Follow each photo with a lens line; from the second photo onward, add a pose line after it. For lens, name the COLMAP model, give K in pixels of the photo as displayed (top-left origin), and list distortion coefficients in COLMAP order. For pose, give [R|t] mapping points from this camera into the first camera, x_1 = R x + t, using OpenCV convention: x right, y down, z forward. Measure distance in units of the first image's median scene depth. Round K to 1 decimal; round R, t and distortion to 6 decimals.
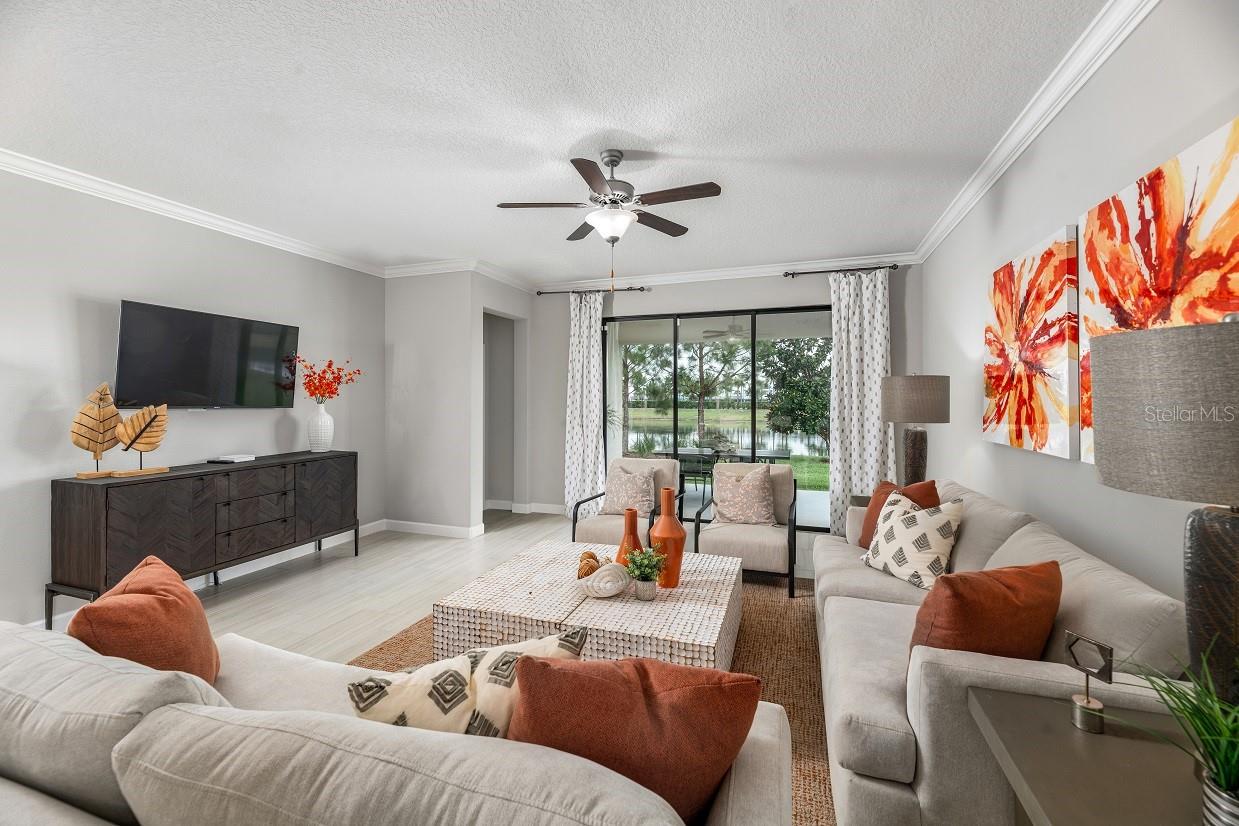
lens RADIAL K [[516.1, 0, 619.5], [0, 516.1, 413.0], [0, 0, 1]] dist [-0.000609, -0.000052]
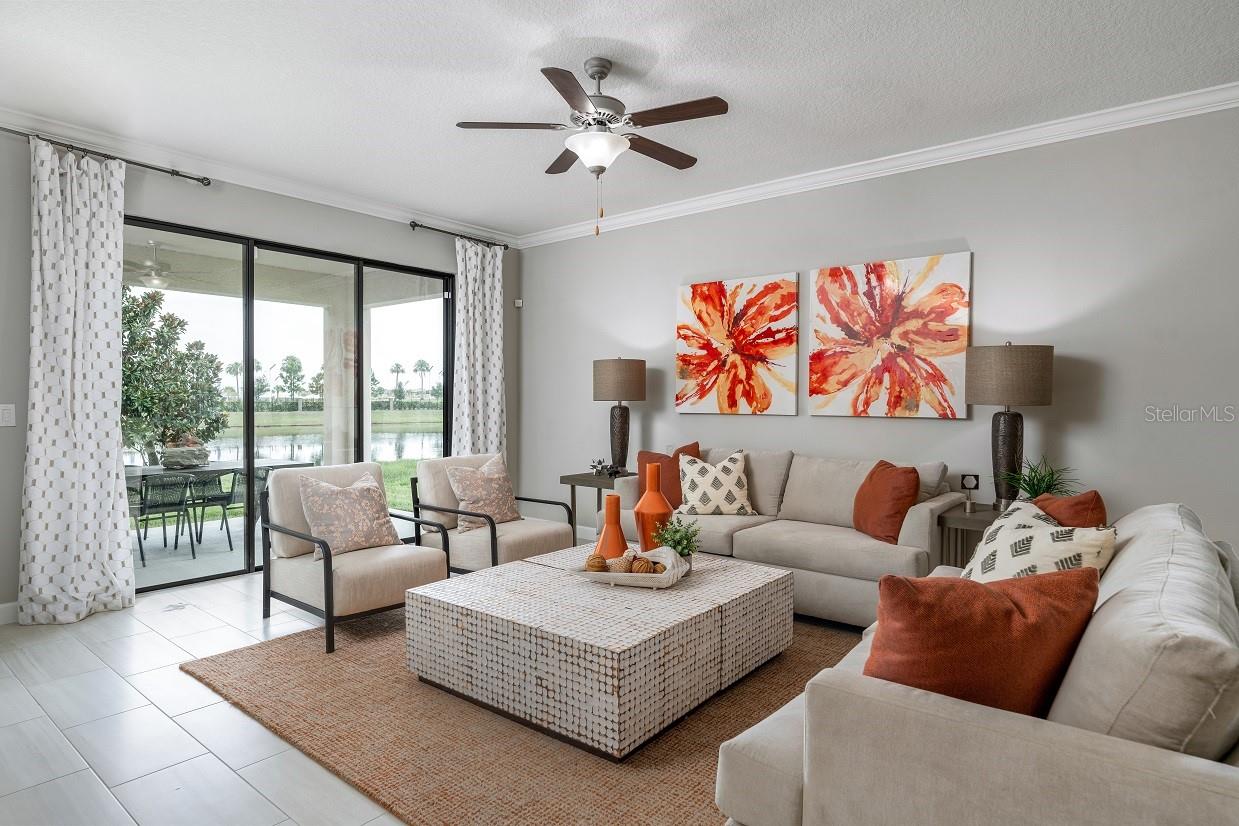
lens RADIAL K [[692.7, 0, 619.5], [0, 692.7, 413.0], [0, 0, 1]] dist [-0.000392, -0.000142]
pose [[0.356203, -0.003998, 0.934400, -1.176916], [0.011852, 0.999930, -0.000240, 0.064493], [-0.934334, 0.011160, 0.356225, 0.635300]]
